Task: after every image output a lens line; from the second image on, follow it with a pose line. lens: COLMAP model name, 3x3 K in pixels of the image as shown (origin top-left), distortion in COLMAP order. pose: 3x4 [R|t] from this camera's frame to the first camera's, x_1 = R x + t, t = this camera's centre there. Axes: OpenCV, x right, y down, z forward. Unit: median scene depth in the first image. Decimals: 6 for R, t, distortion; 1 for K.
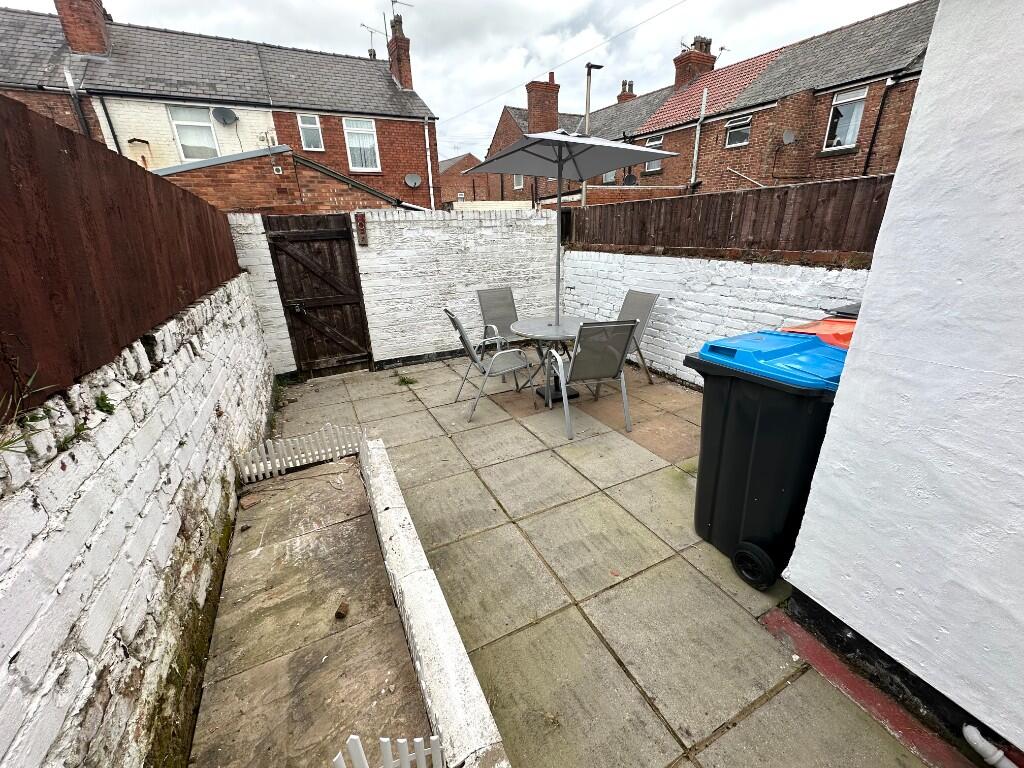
lens RADIAL K [[408.1, 0, 513.2], [0, 408.1, 380.9], [0, 0, 1]] dist [-0.002434, 0.000020]
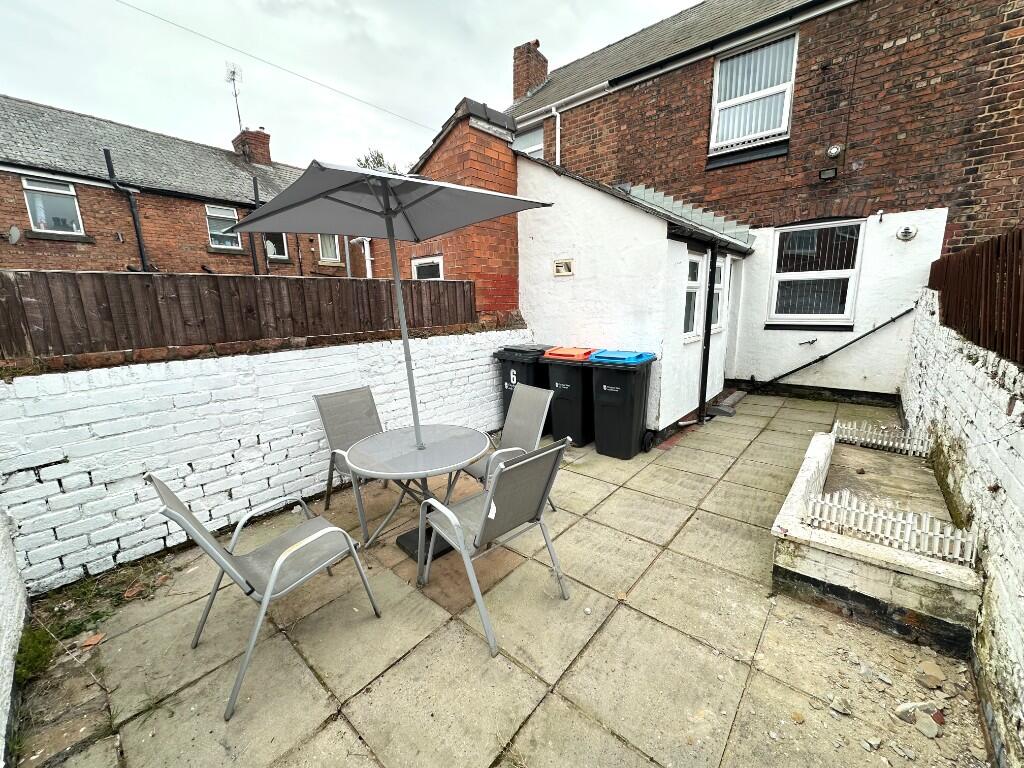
lens RADIAL K [[408.1, 0, 516.0], [0, 408.1, 387.1], [0, 0, 1]] dist [-0.002434, 0.000020]
pose [[-0.387745, -0.145180, 0.910262, -0.662061], [0.360037, 0.885219, 0.294551, -0.435360], [-0.848544, 0.441938, -0.290969, 1.230518]]
